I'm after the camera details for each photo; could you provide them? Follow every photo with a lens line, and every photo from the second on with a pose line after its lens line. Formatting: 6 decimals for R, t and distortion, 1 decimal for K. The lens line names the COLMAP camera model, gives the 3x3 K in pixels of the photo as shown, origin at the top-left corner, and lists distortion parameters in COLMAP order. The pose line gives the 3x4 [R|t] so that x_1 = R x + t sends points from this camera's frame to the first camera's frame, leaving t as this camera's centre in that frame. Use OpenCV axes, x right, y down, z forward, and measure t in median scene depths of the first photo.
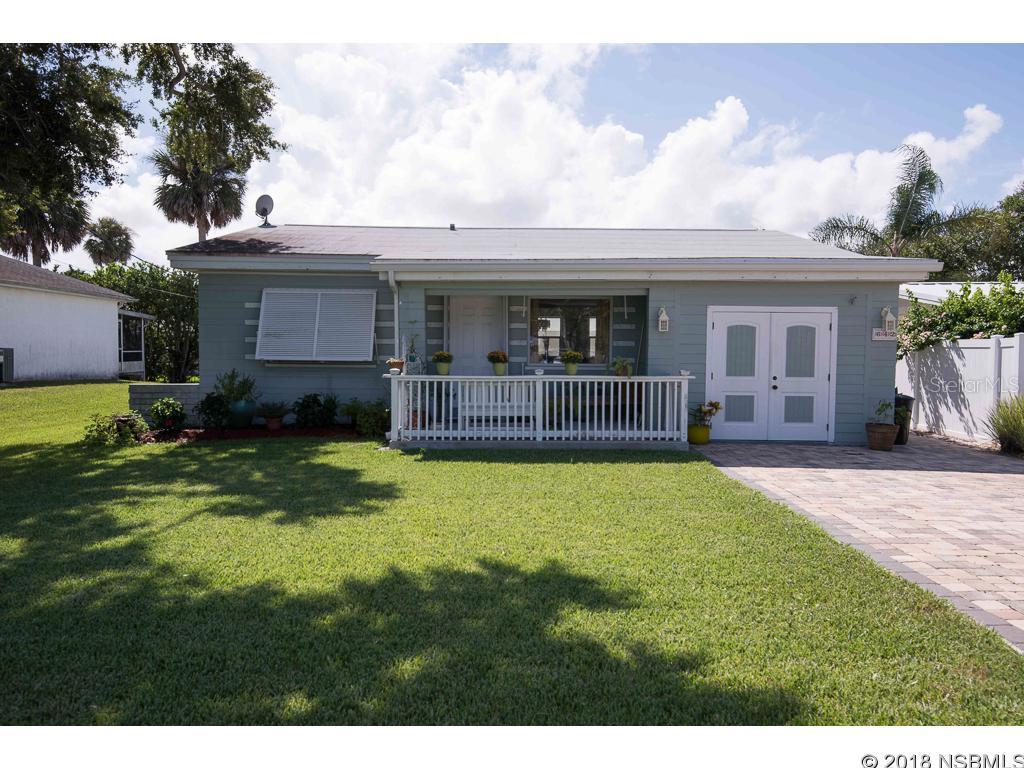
lens RADIAL K [[765.7, 0, 515.6], [0, 765.7, 382.3], [0, 0, 1]] dist [0.032872, -0.002513]
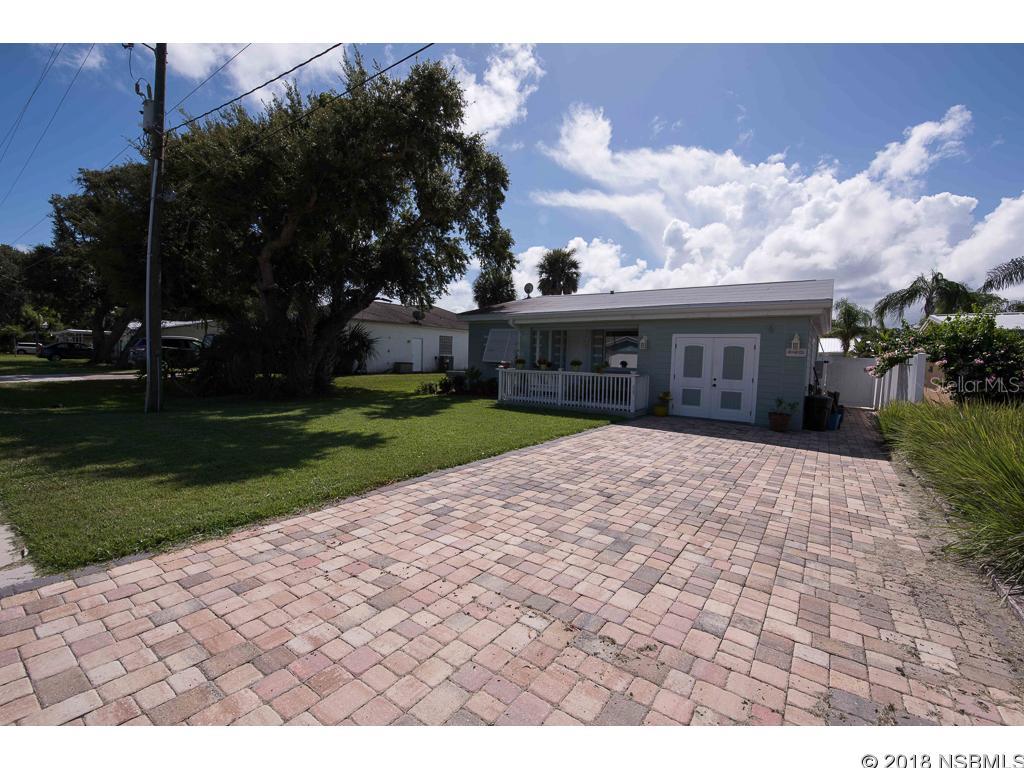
lens RADIAL K [[447.0, 0, 517.0], [0, 447.0, 384.8], [0, 0, 1]] dist [-0.008496, -0.006045]
pose [[0.807175, 0.052444, -0.587978, 0.547718], [-0.049862, 0.998543, 0.020613, 0.006830], [0.588203, 0.012679, 0.808614, 0.025051]]
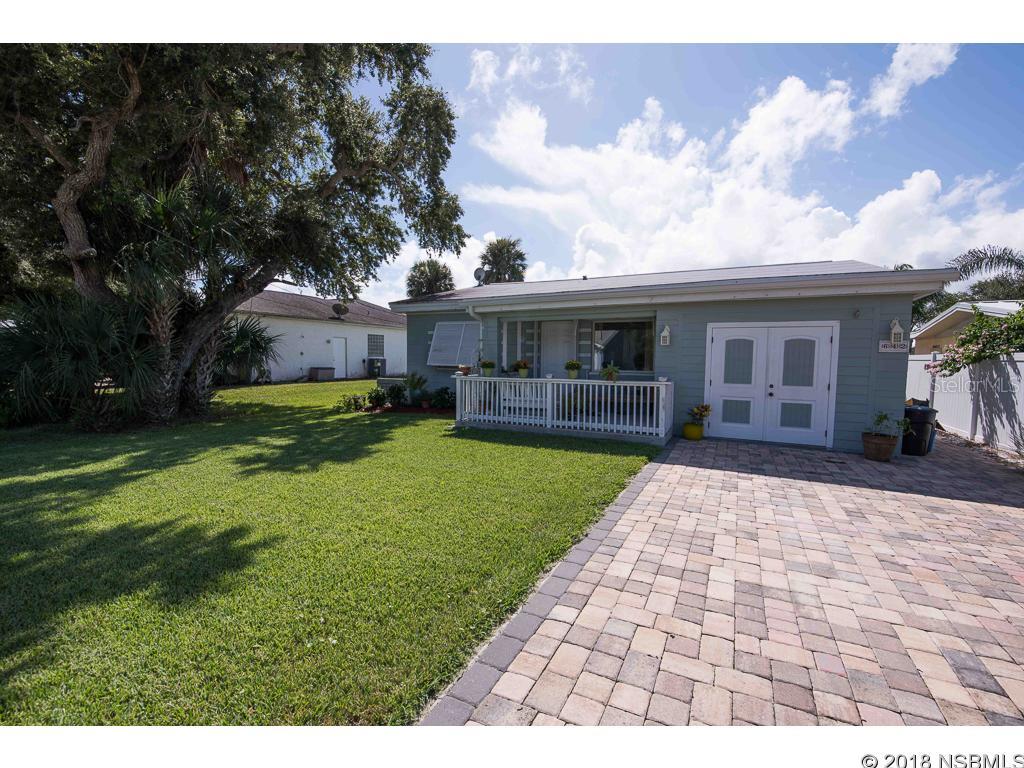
lens RADIAL K [[447.0, 0, 519.3], [0, 447.0, 384.3], [0, 0, 1]] dist [-0.008496, -0.006045]
pose [[0.888059, 0.029438, -0.458787, 0.308898], [-0.025137, 0.999564, 0.015479, -0.008993], [0.459043, -0.002213, 0.888411, 0.257290]]
